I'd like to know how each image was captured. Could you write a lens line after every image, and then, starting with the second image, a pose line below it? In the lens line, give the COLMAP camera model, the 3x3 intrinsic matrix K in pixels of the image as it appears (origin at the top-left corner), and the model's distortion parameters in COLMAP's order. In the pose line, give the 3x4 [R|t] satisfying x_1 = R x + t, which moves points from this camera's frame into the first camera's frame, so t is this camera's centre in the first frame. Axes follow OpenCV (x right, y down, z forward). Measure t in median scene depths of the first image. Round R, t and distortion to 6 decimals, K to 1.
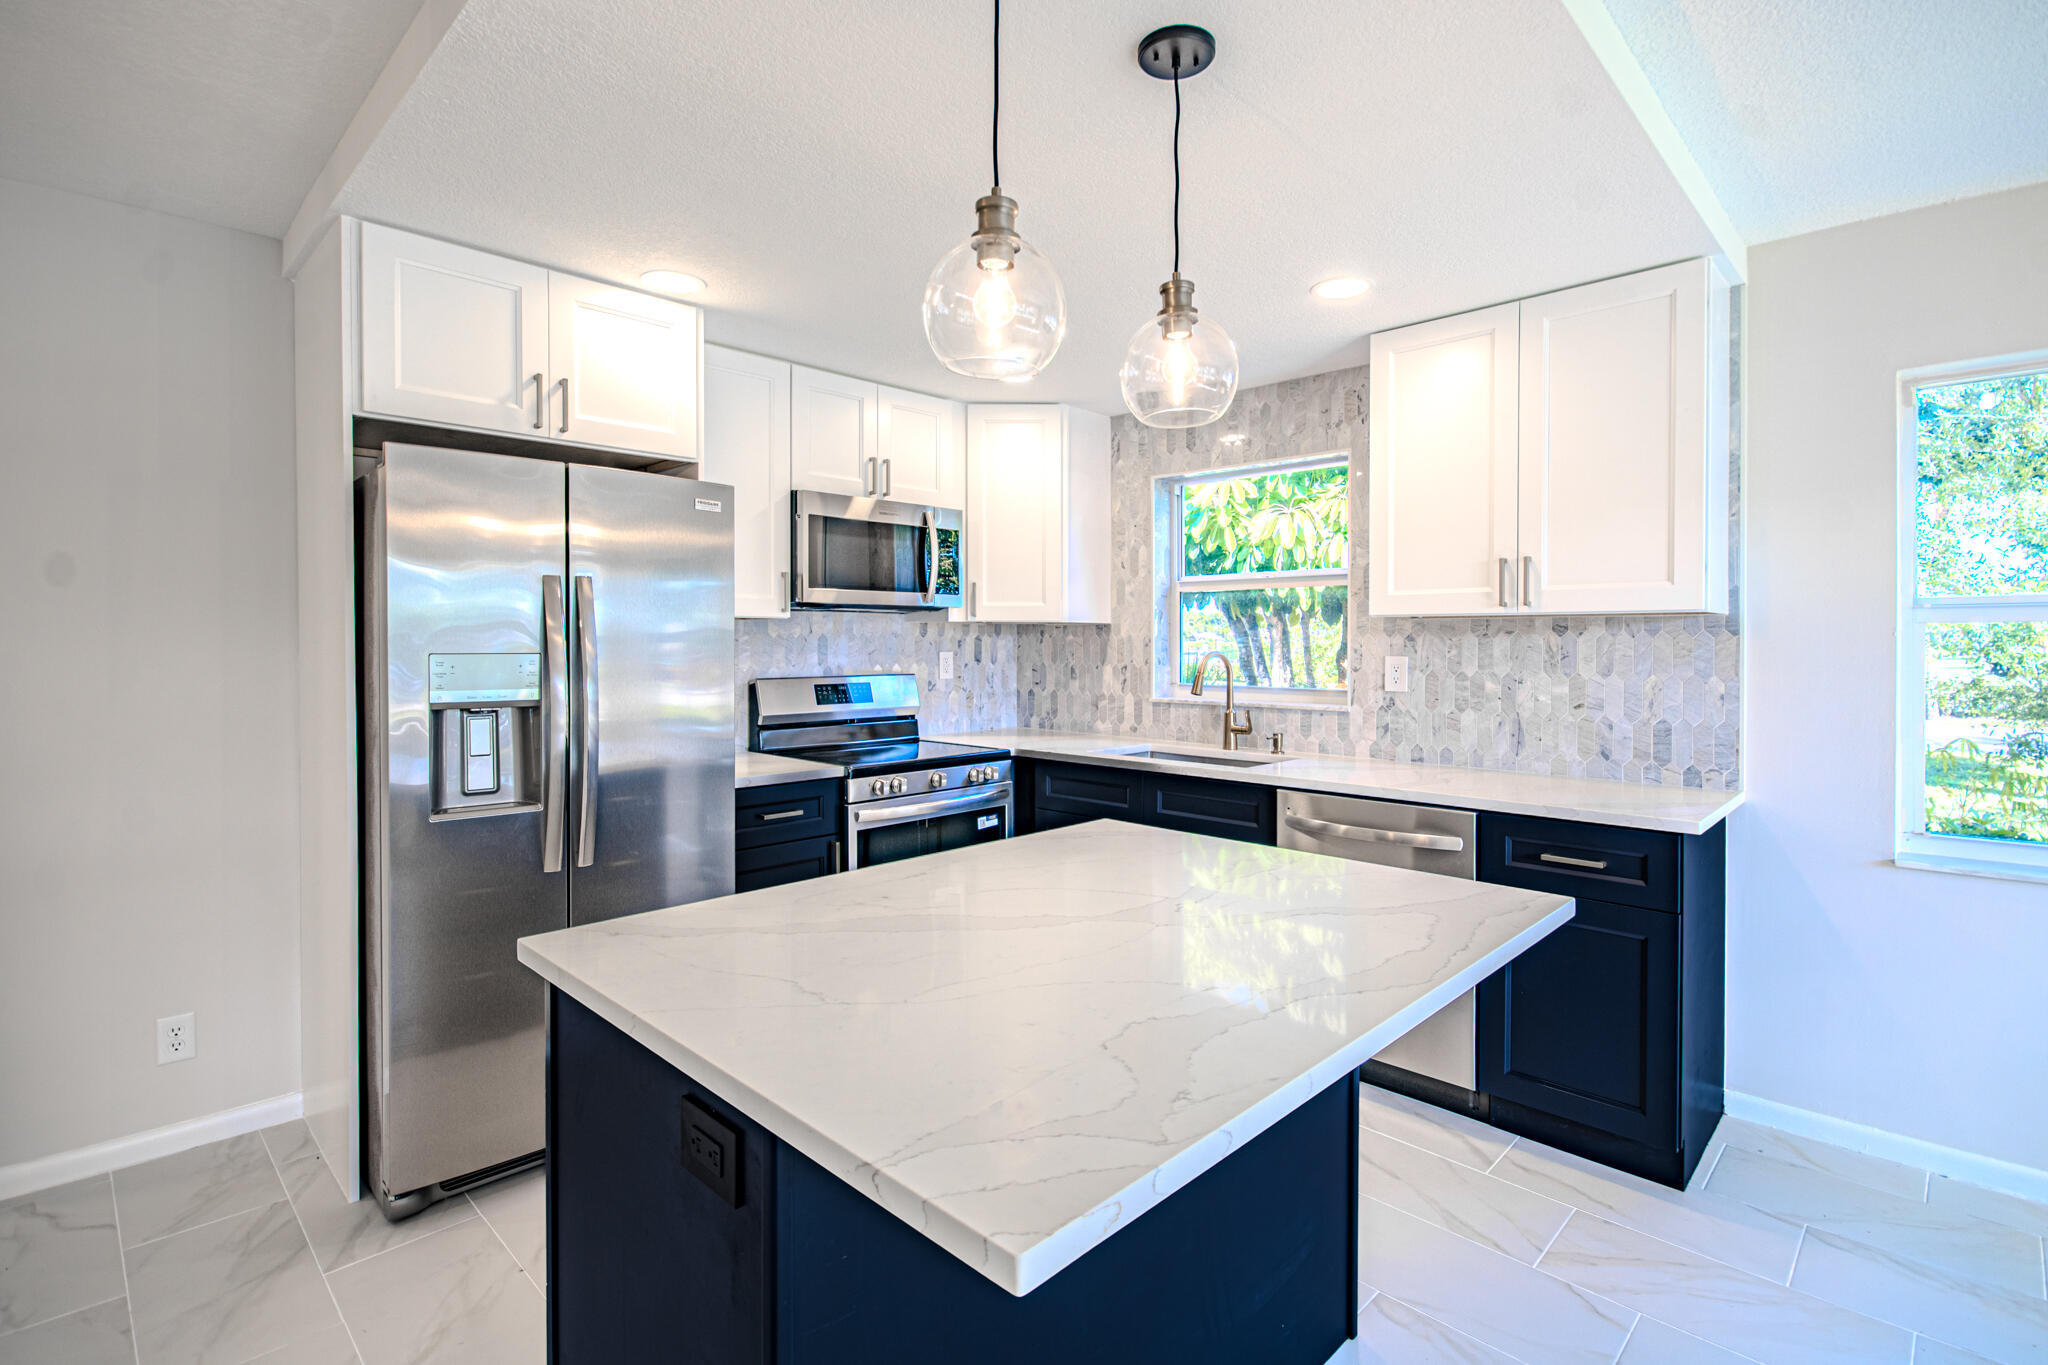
lens RADIAL K [[962.4, 0, 1038.0], [0, 962.4, 648.5], [0, 0, 1]] dist [-0.014596, 0.000157]
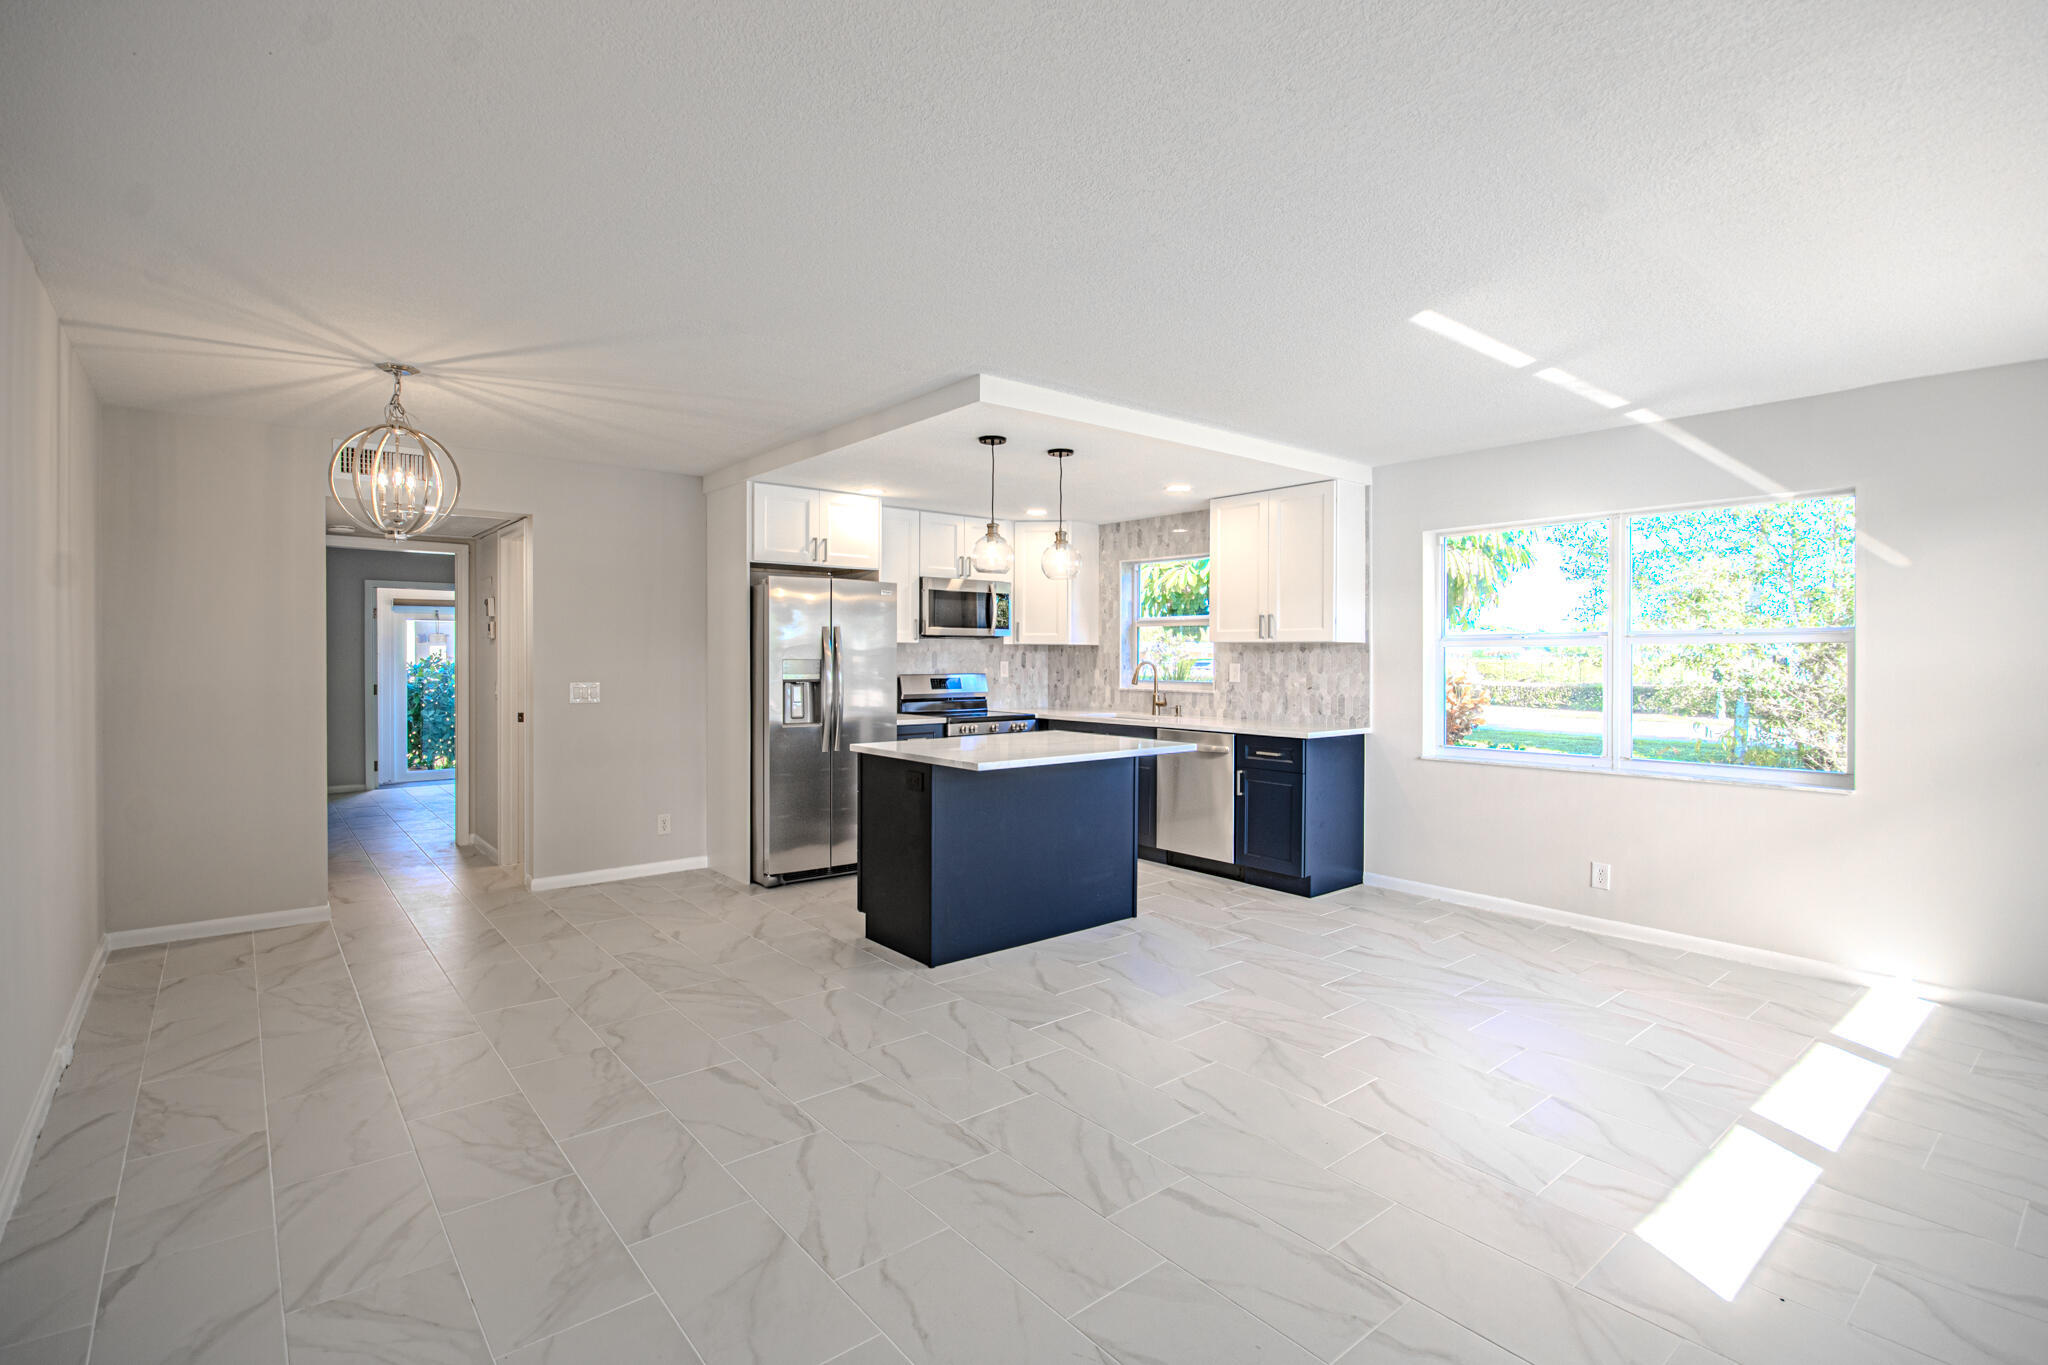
lens RADIAL K [[962.4, 0, 1025.0], [0, 962.4, 673.8], [0, 0, 1]] dist [-0.014596, 0.000157]
pose [[0.993571, 0.004364, -0.113124, 0.172948], [-0.003185, 0.999939, 0.010604, 0.009306], [0.113163, -0.010175, 0.993524, -0.898107]]
